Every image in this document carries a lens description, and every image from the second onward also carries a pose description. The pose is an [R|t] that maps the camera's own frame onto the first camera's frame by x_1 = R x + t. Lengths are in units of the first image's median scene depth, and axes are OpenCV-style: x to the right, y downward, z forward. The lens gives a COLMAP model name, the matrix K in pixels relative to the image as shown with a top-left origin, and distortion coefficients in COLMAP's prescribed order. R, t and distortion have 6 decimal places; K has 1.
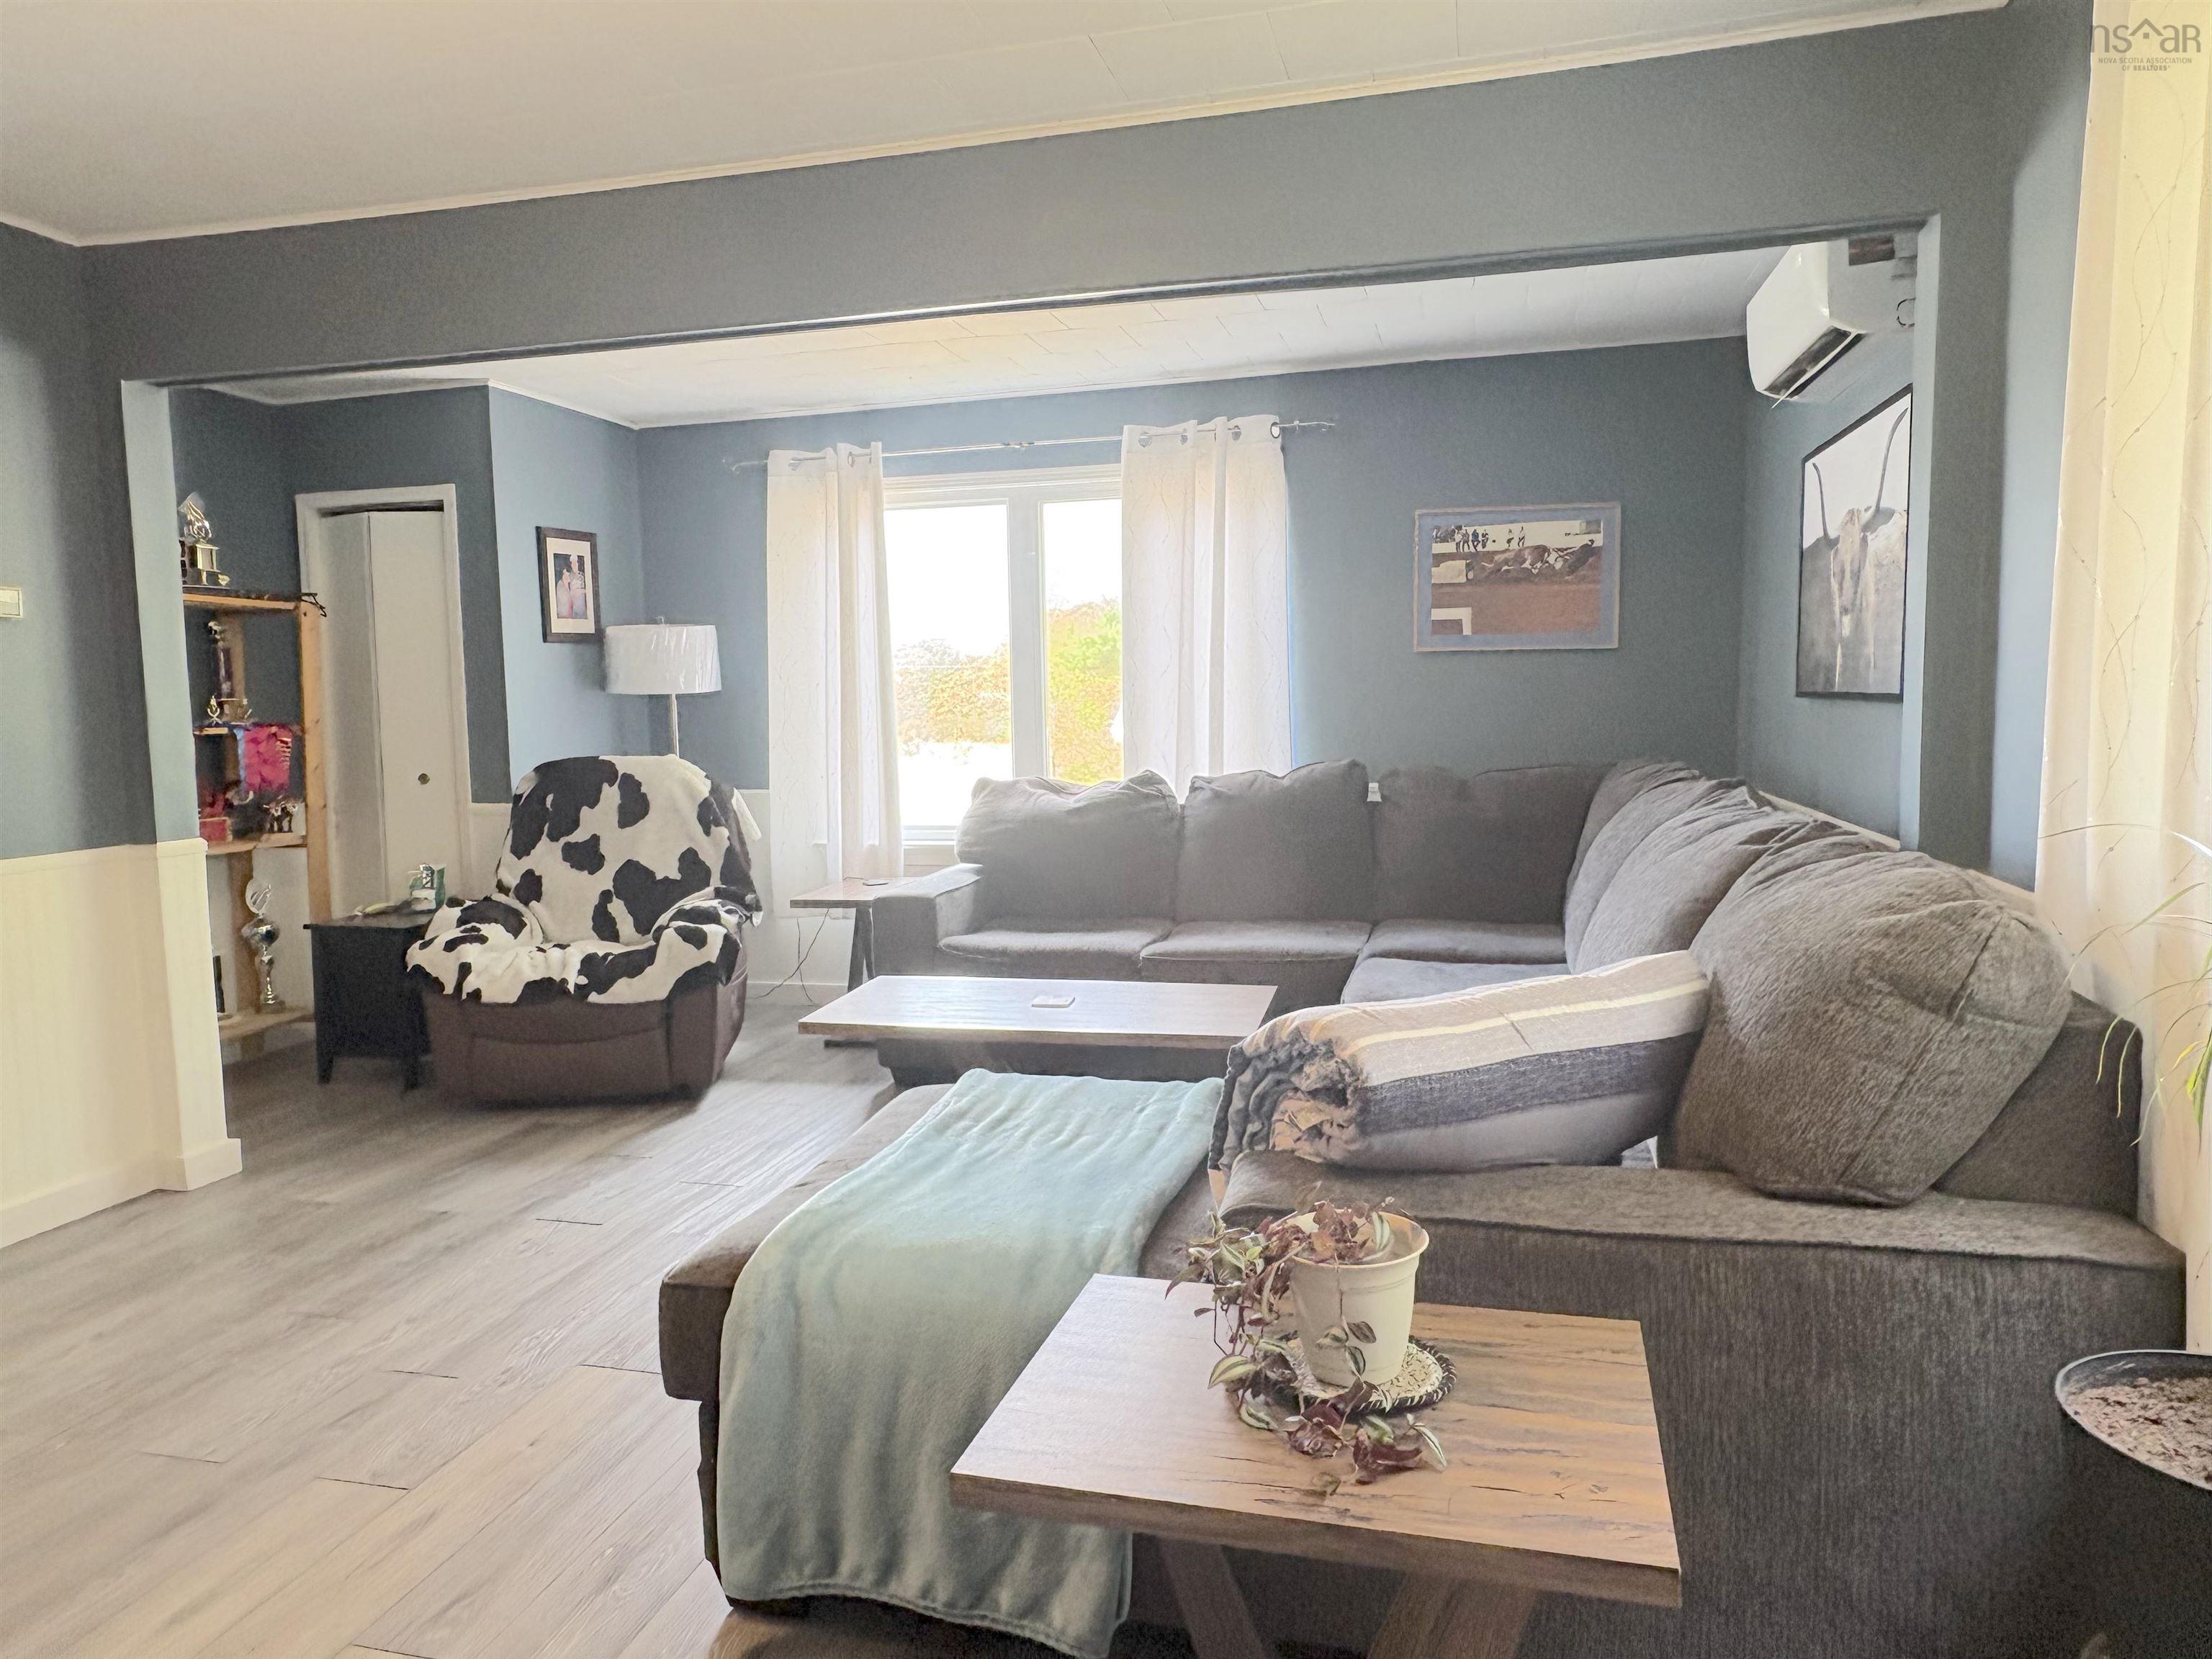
lens RADIAL K [[1470.7, 0, 1094.6], [0, 1470.7, 828.3], [0, 0, 1]] dist [-0.007301, 0.005129]
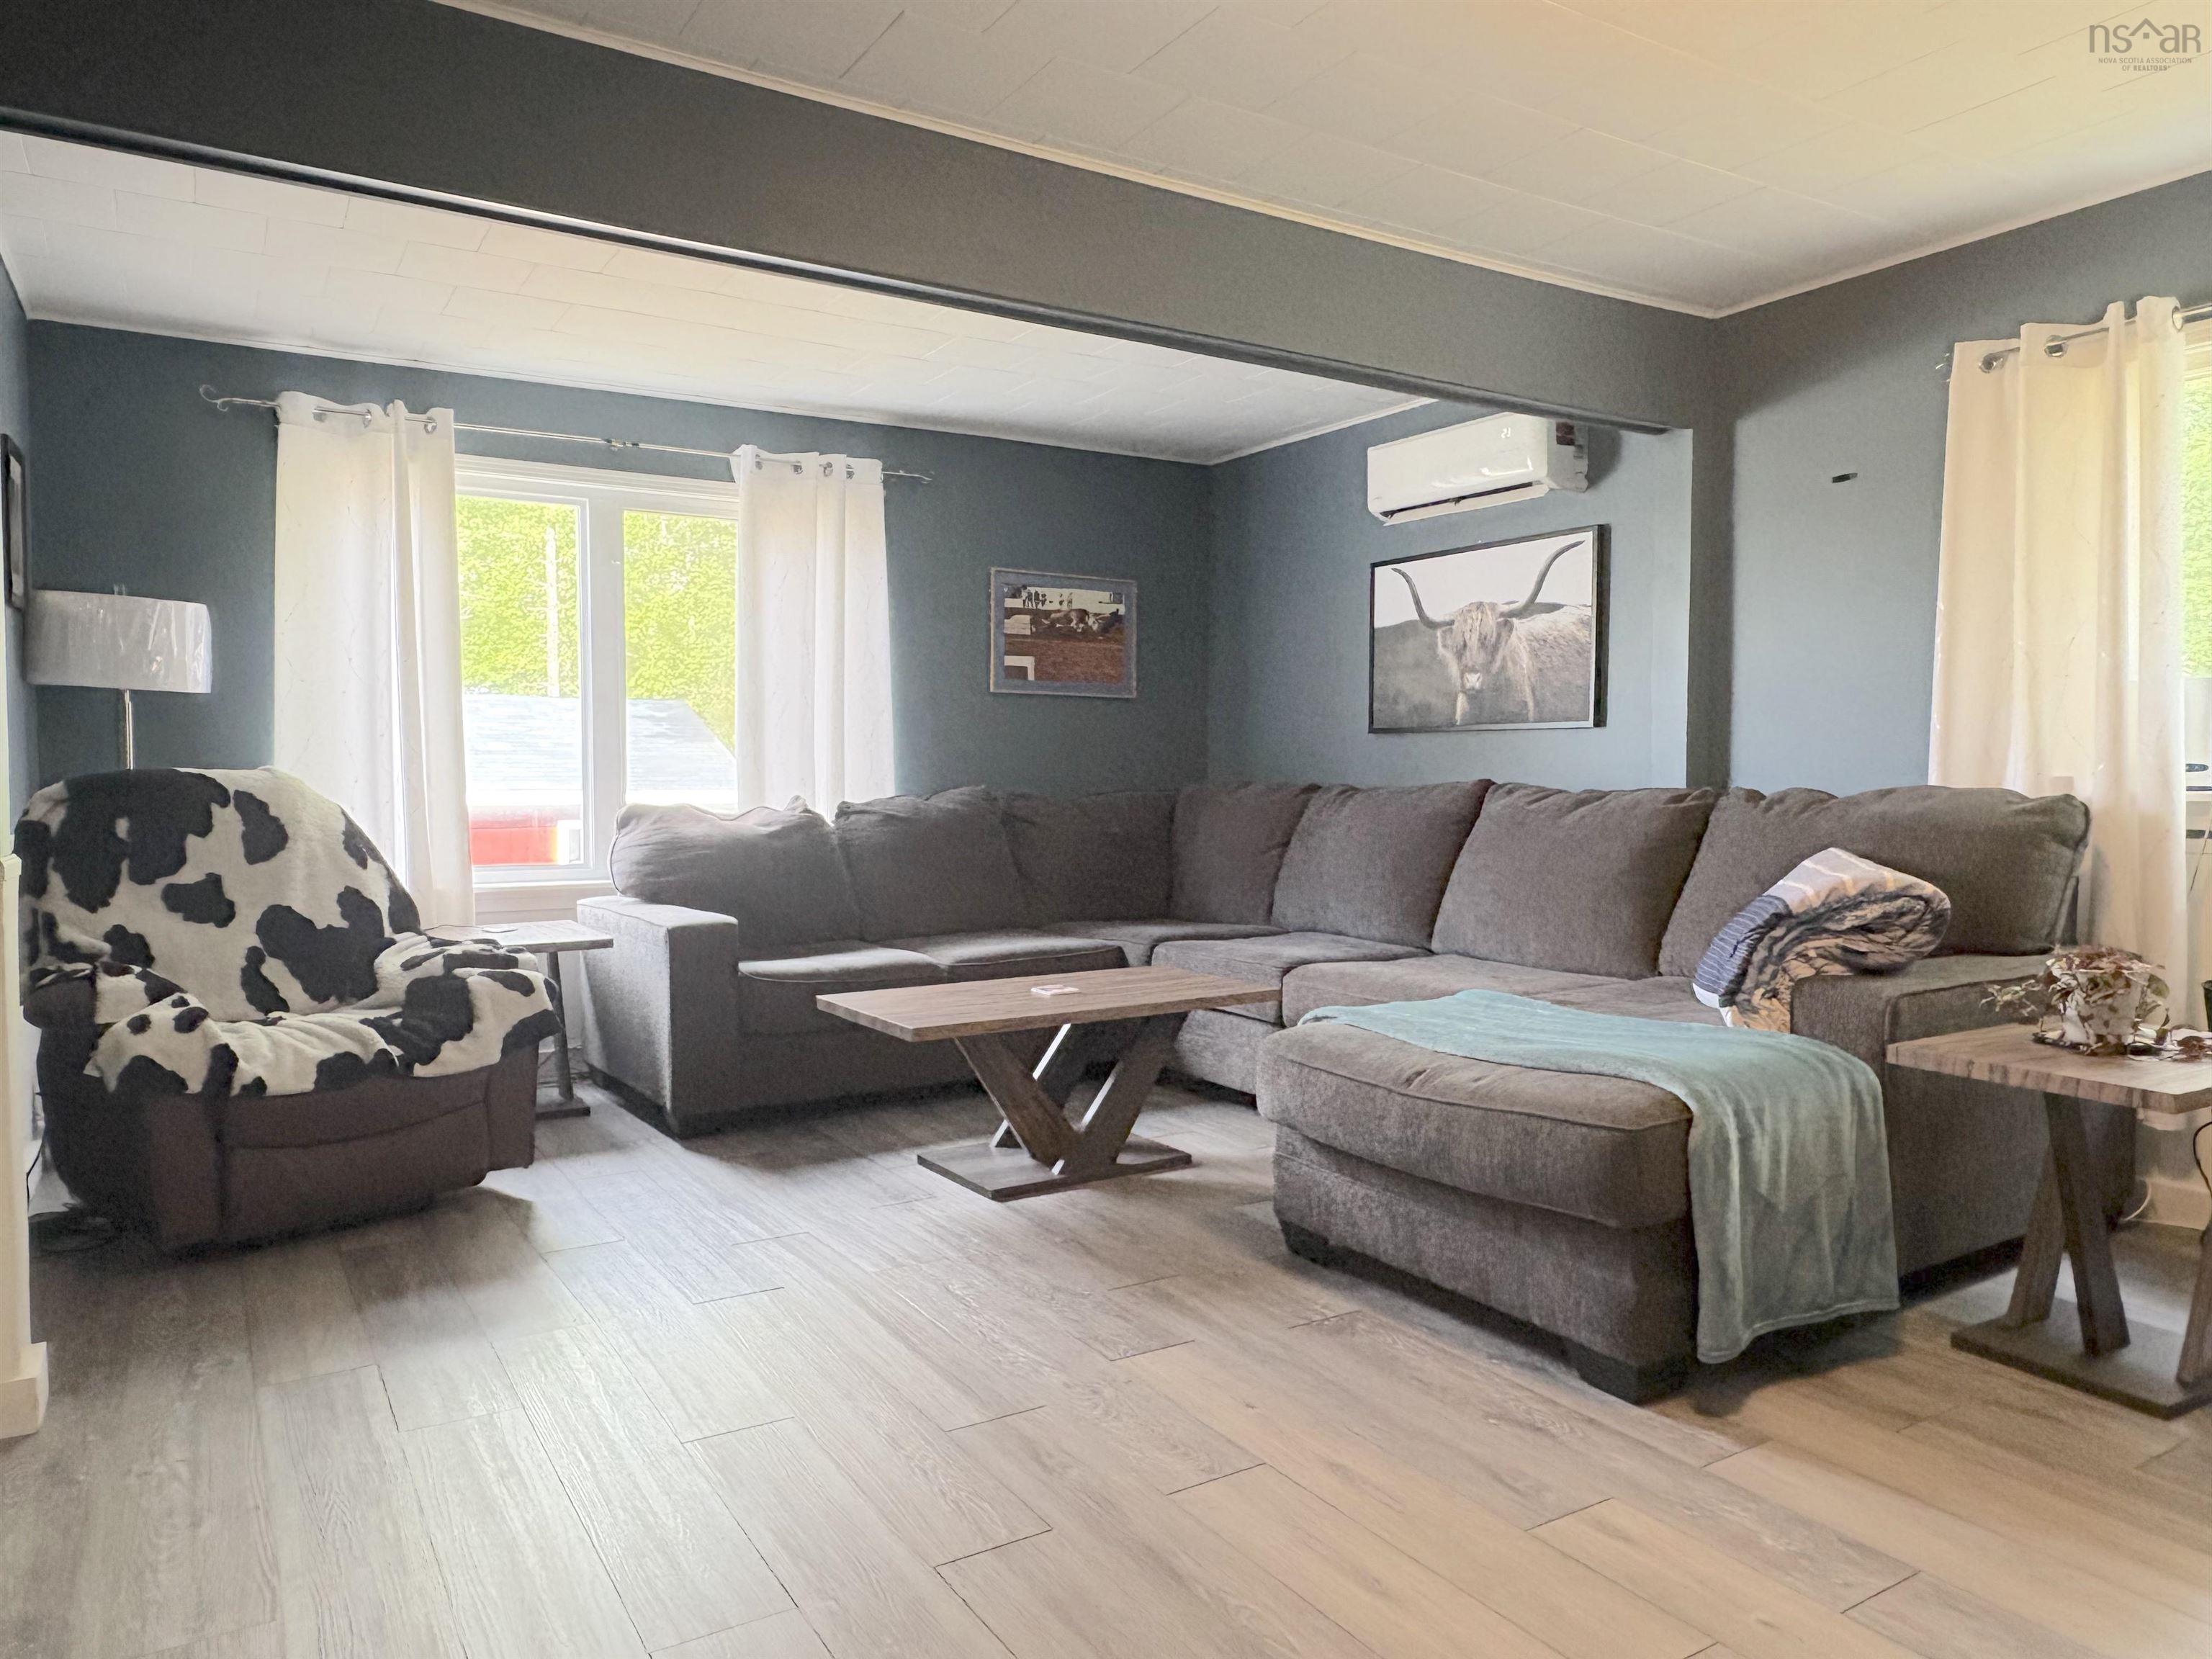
lens RADIAL K [[1470.7, 0, 1109.8], [0, 1470.7, 831.0], [0, 0, 1]] dist [-0.007301, 0.005129]
pose [[0.685440, -0.008620, 0.728078, -0.561052], [0.053039, 0.997865, -0.038119, 0.034143], [-0.726195, 0.064745, 0.684433, 0.181733]]
